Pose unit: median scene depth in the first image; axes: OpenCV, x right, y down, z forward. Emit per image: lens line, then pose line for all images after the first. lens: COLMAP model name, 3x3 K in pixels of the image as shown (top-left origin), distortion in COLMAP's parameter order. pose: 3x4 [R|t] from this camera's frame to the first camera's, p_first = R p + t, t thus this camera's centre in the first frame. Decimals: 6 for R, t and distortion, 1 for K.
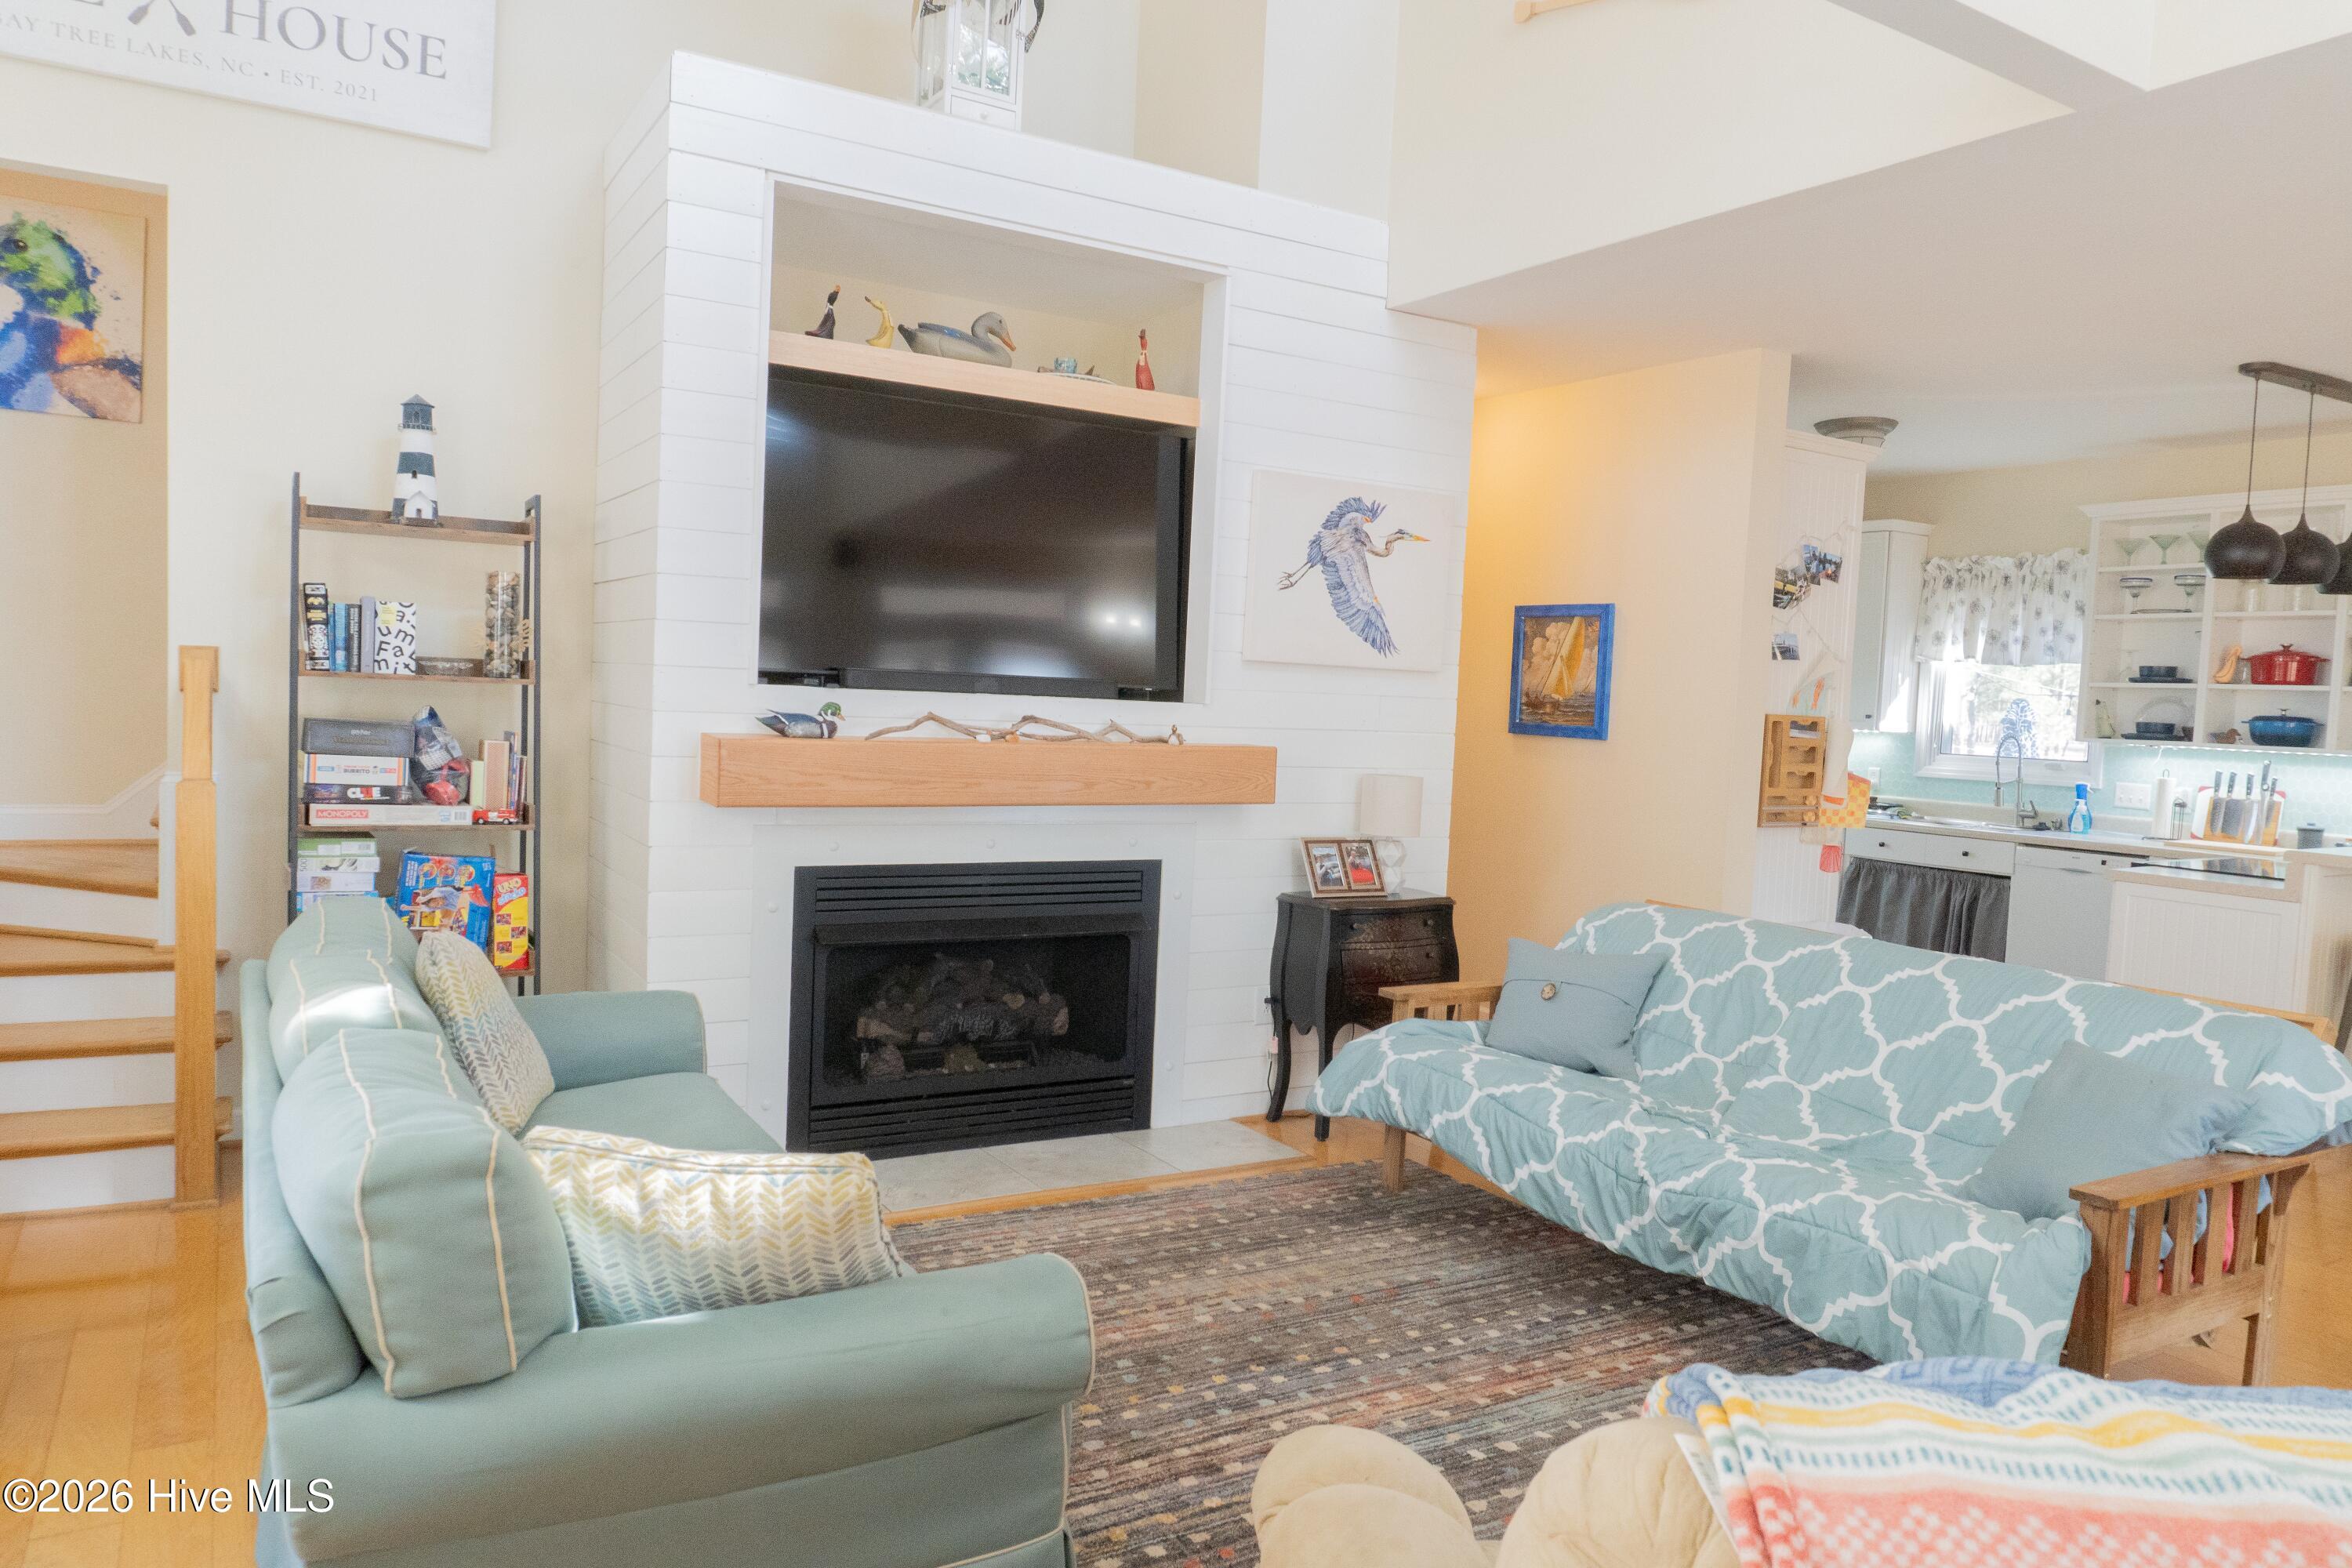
lens RADIAL K [[1573.5, 0, 1182.1], [0, 1573.5, 801.6], [0, 0, 1]] dist [-0.023003, 0.000199]
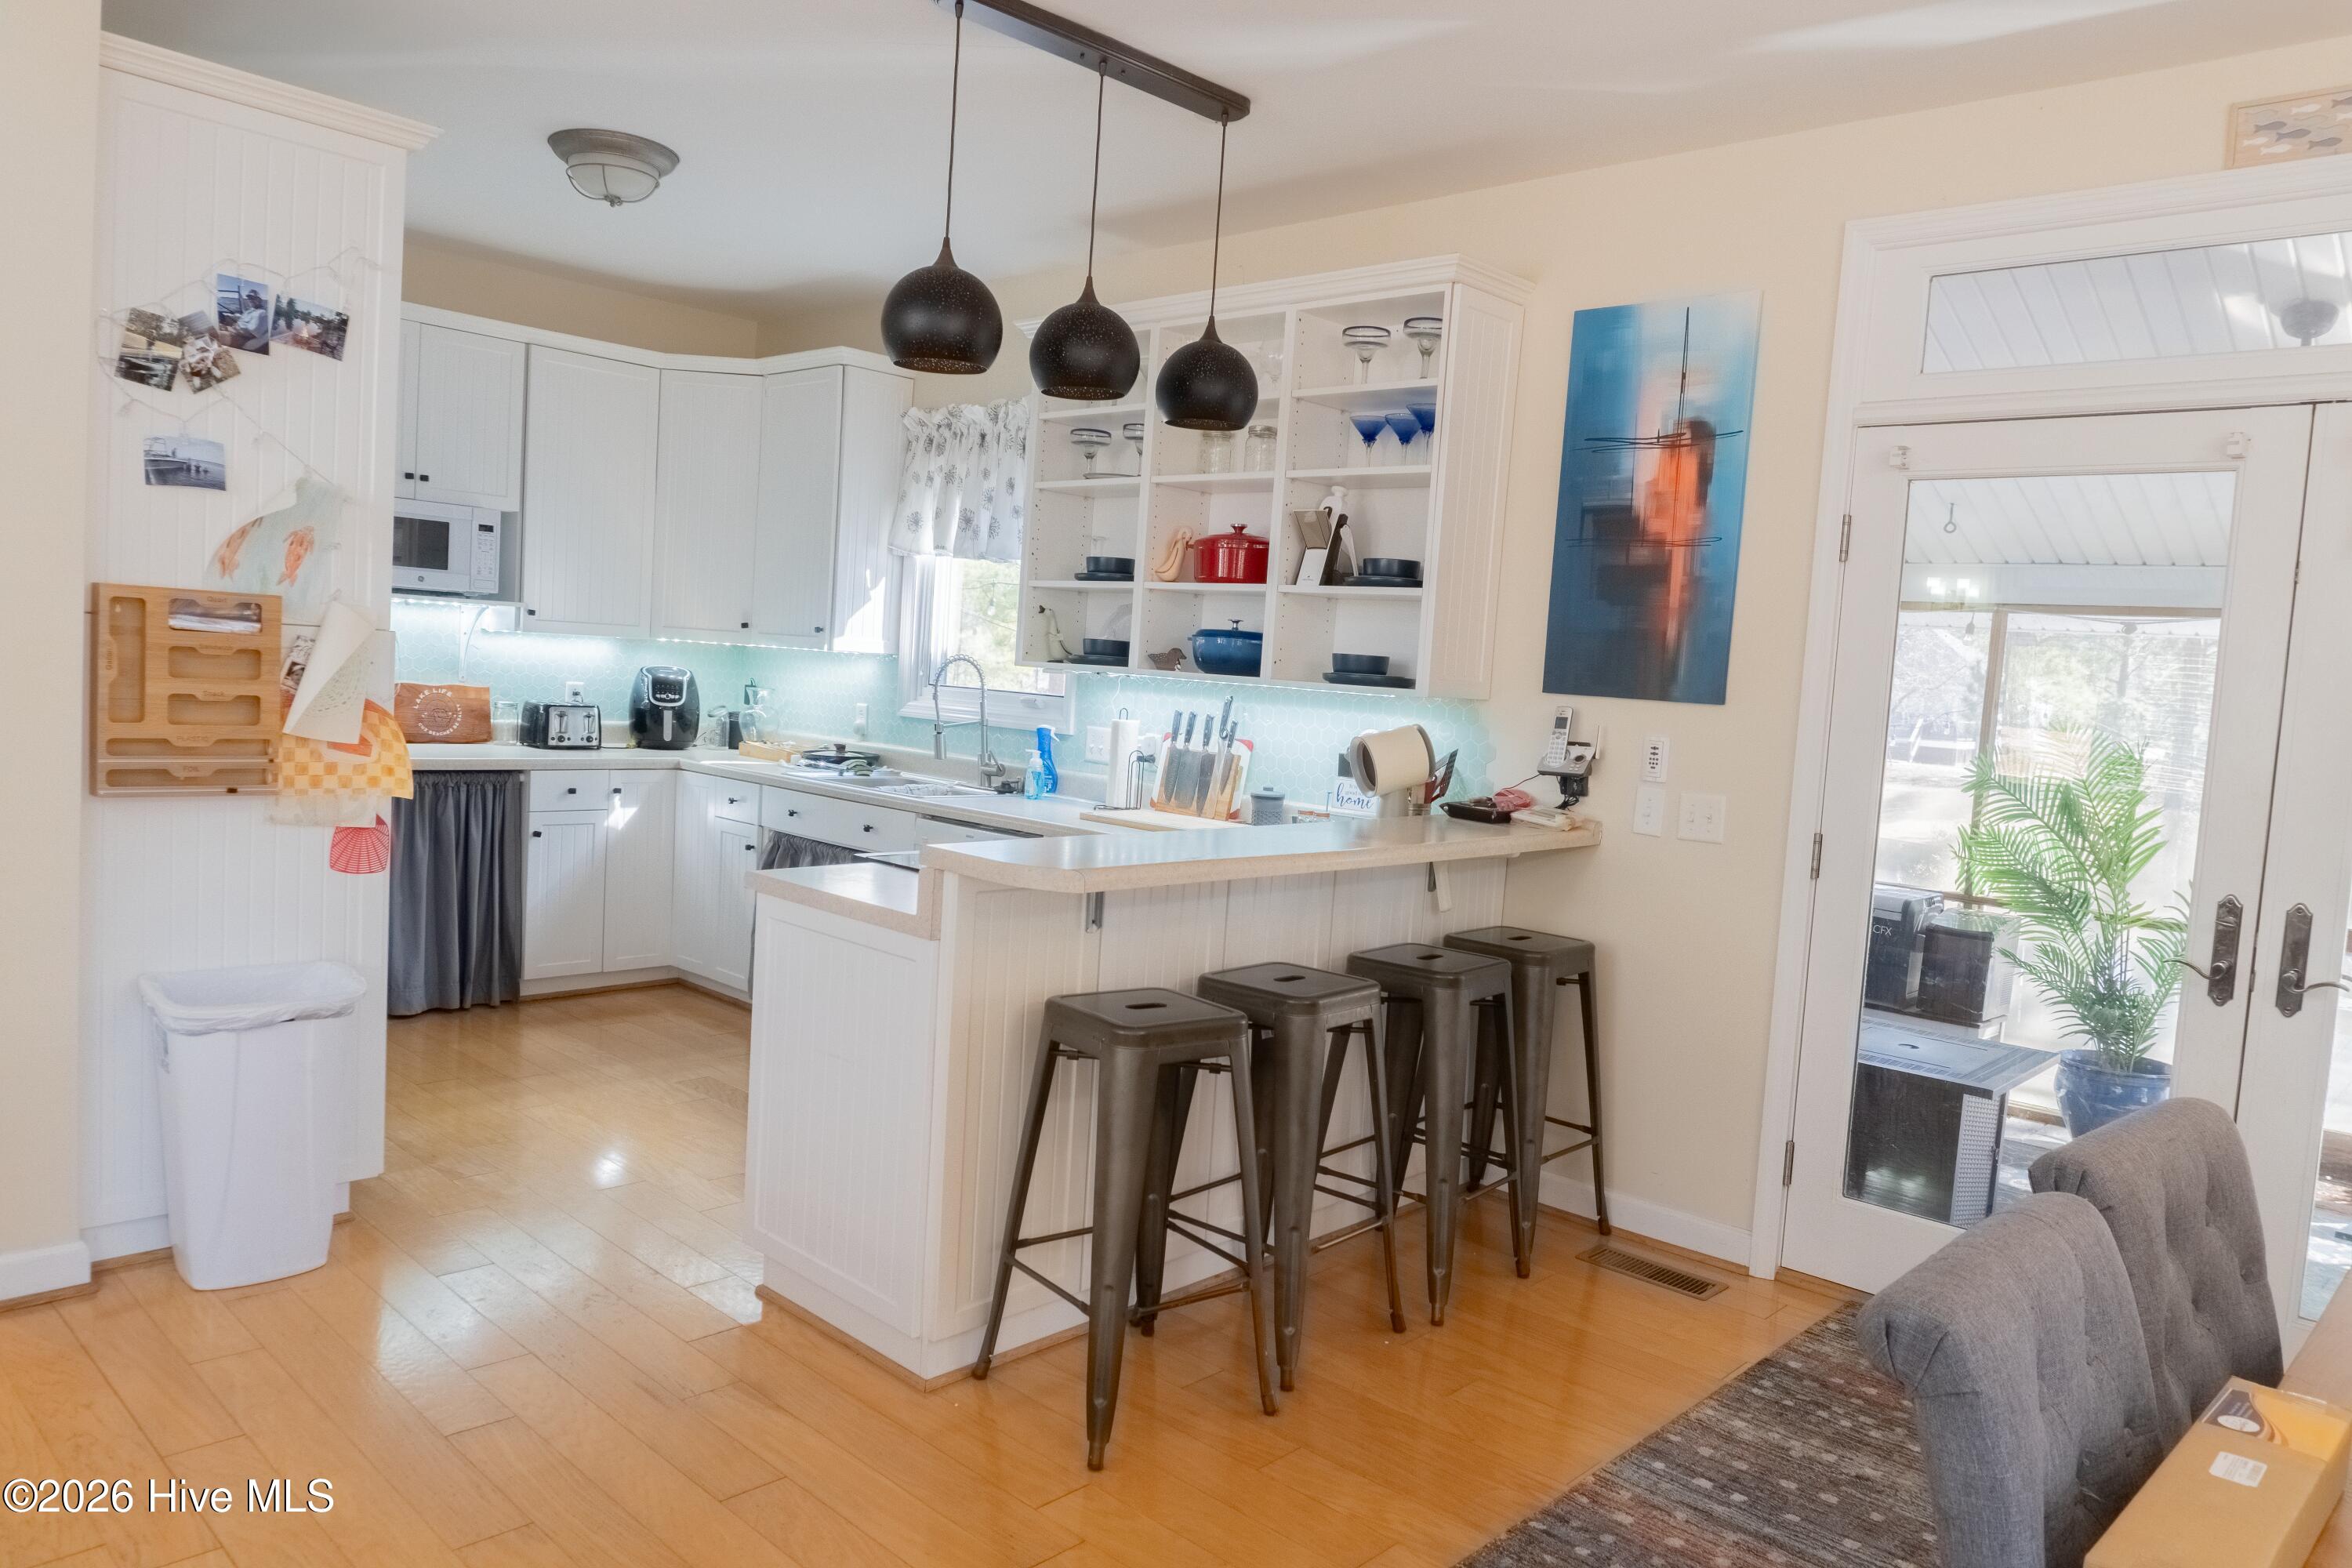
lens RADIAL K [[1573.5, 0, 1177.0], [0, 1573.5, 782.8], [0, 0, 1]] dist [-0.023003, 0.000199]
pose [[0.963745, 0.002890, 0.266808, 0.482876], [-0.009015, 0.999723, 0.021733, -0.002630], [-0.266671, -0.023351, 0.963505, 0.327704]]
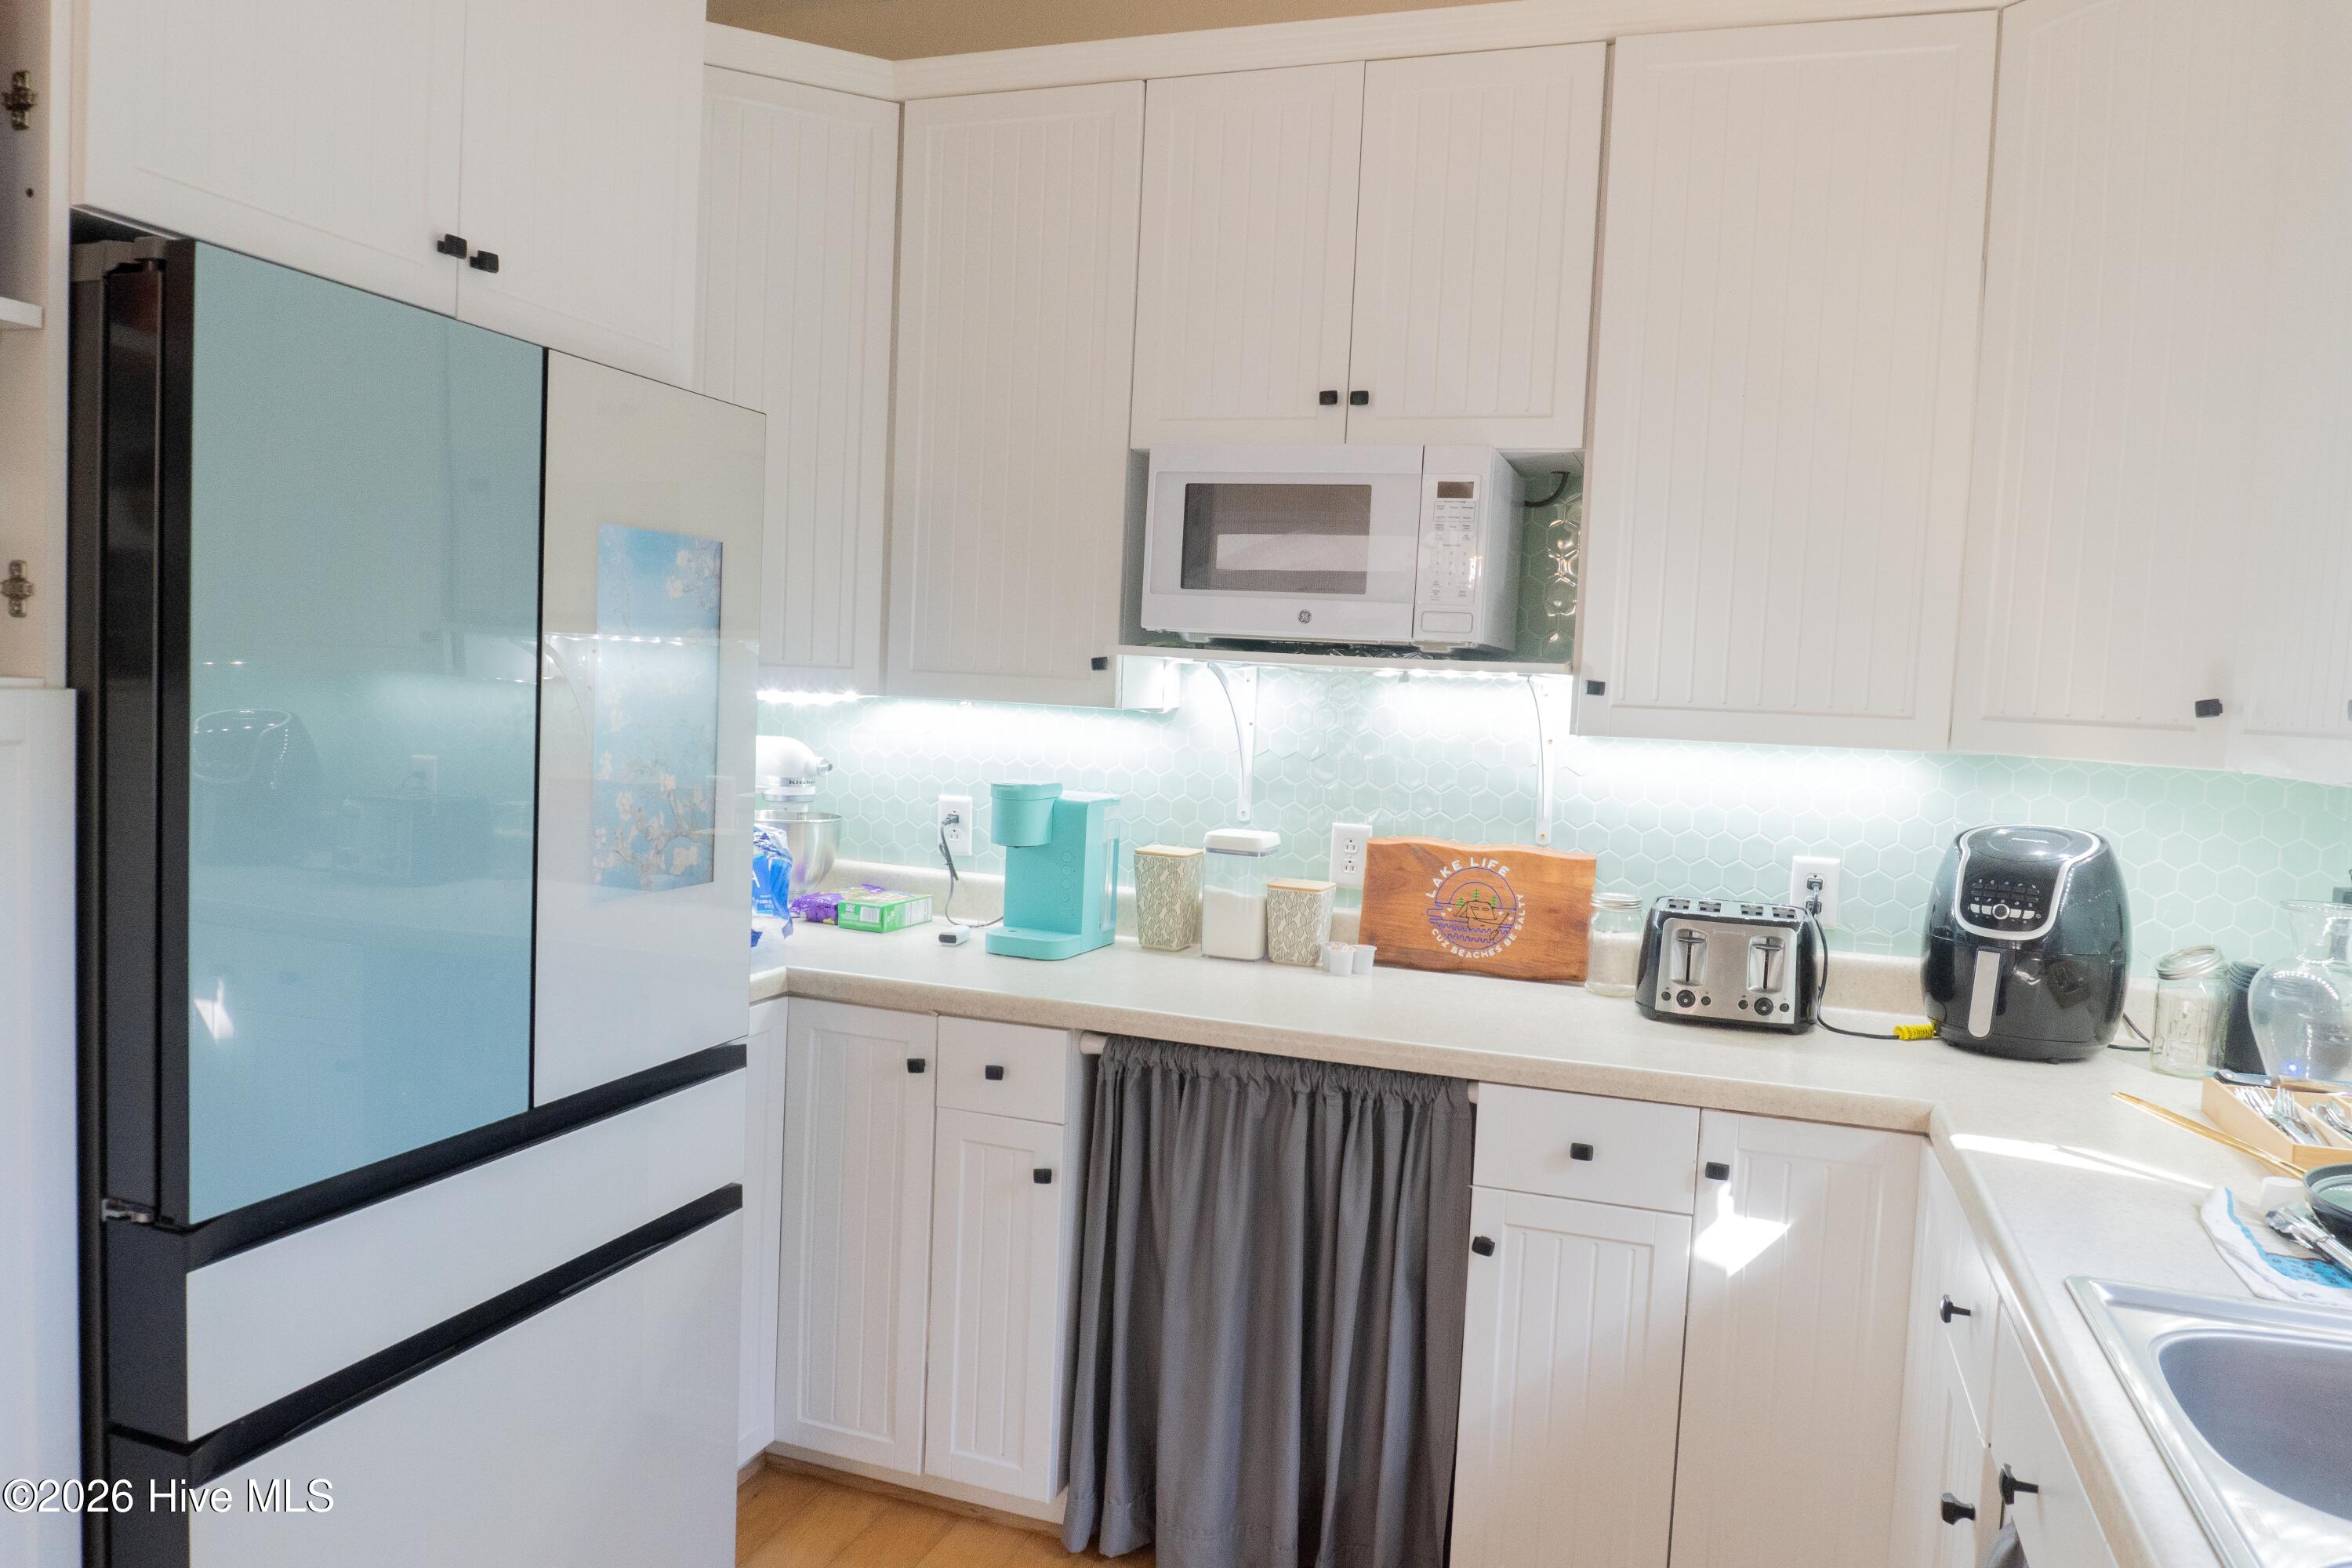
lens RADIAL K [[1573.5, 0, 1175.5], [0, 1573.5, 788.5], [0, 0, 1]] dist [-0.023003, 0.000199]
pose [[0.648304, 0.039993, -0.760331, 0.540873], [-0.069671, 0.997546, -0.006935, -0.026444], [0.758188, 0.057469, 0.649499, 0.701106]]
